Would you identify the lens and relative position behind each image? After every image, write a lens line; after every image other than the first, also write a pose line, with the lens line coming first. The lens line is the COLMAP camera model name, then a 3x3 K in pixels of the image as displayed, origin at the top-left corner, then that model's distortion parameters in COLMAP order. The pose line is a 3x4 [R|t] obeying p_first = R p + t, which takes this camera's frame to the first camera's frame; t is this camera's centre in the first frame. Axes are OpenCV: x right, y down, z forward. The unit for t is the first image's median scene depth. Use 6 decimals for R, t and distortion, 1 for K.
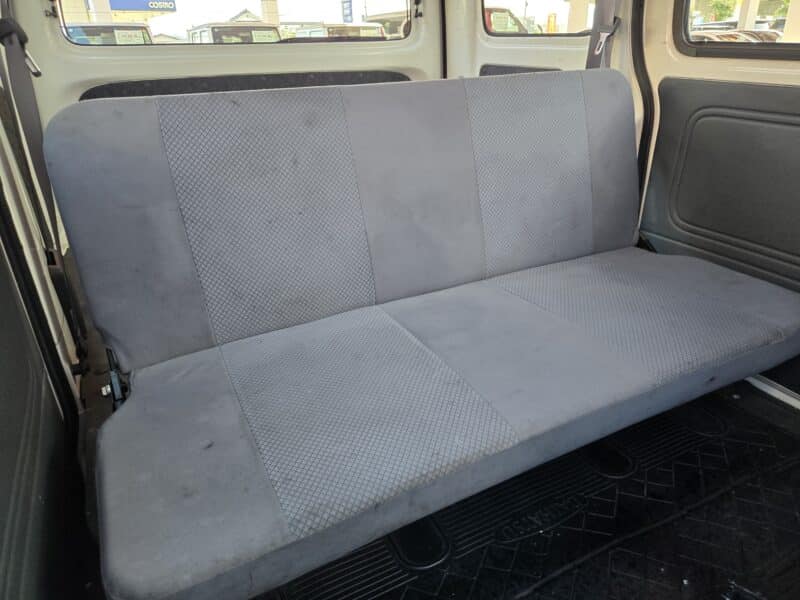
lens RADIAL K [[550.2, 0, 400.0], [0, 550.2, 300.0], [0, 0, 1]] dist [-0.008269, -0.004049]
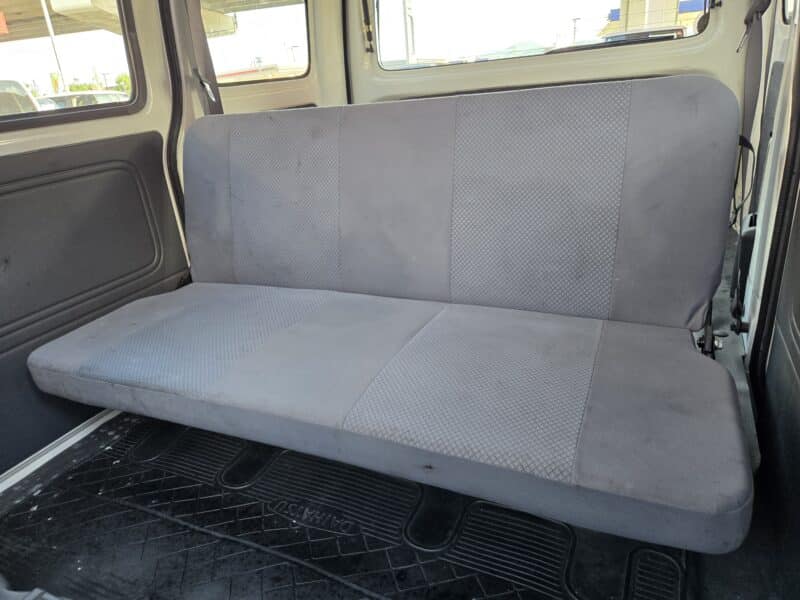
lens RADIAL K [[521.8, 0, 400.0], [0, 521.8, 300.0], [0, 0, 1]] dist [0.033848, -0.004536]
pose [[0.599790, 0.277976, -0.750321, 0.853104], [-0.267897, 0.953361, 0.139046, -0.159421], [0.753978, 0.117610, 0.646285, 0.347740]]
